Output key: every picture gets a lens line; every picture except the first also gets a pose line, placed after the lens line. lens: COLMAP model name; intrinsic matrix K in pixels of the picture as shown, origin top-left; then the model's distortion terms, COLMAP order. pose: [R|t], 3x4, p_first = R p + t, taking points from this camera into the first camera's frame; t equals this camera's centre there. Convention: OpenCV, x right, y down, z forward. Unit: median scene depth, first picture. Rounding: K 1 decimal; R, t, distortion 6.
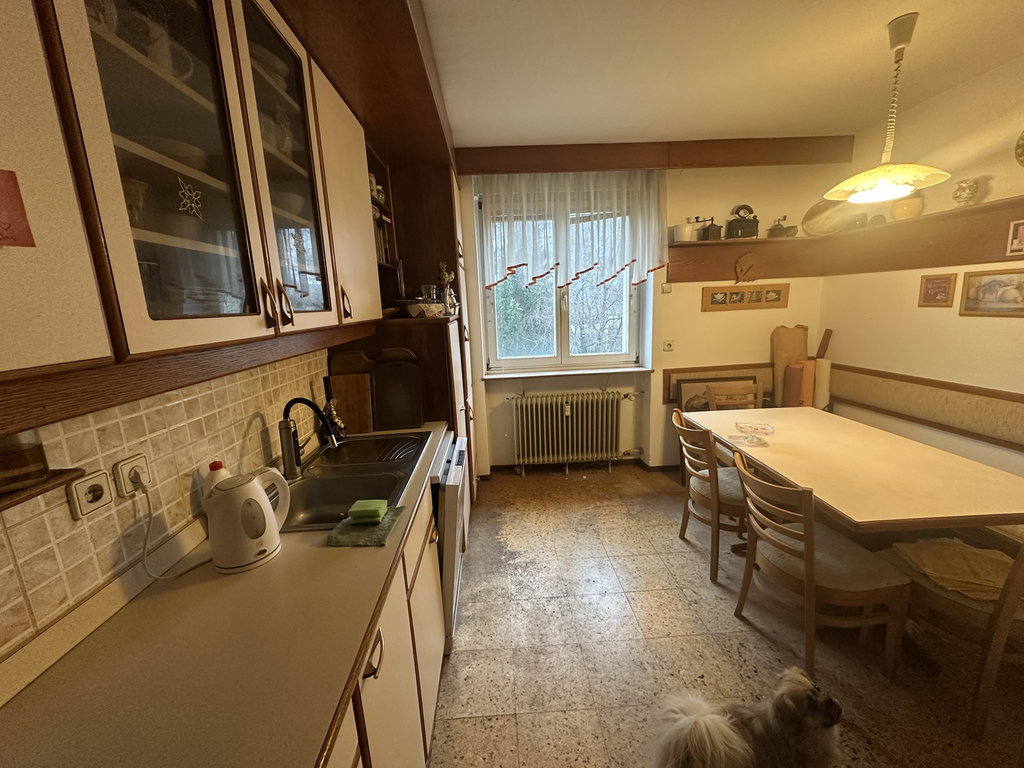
lens RADIAL K [[408.0, 0, 509.0], [0, 408.0, 383.0], [0, 0, 1]] dist [-0.000827, 0.000041]
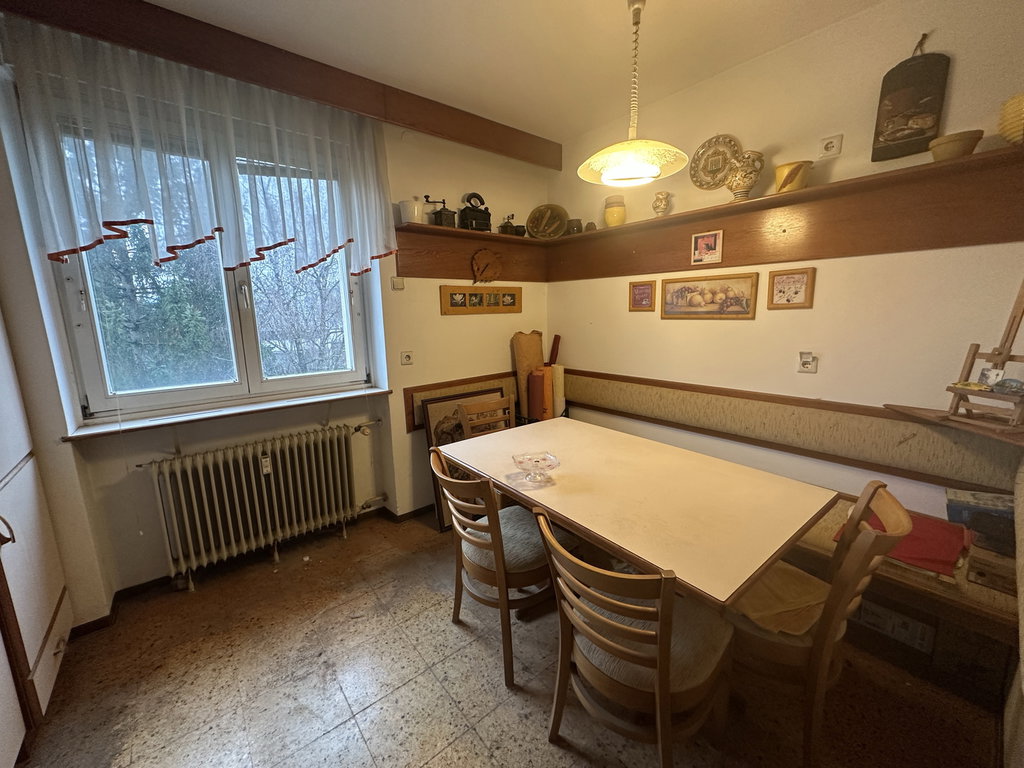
lens RADIAL K [[408.0, 0, 509.0], [0, 408.0, 383.0], [0, 0, 1]] dist [-0.000827, 0.000041]
pose [[0.798853, -0.078355, 0.596401, 0.082399], [0.099135, 0.995072, -0.002054, -0.023894], [-0.593301, 0.060765, 0.802684, 0.275844]]
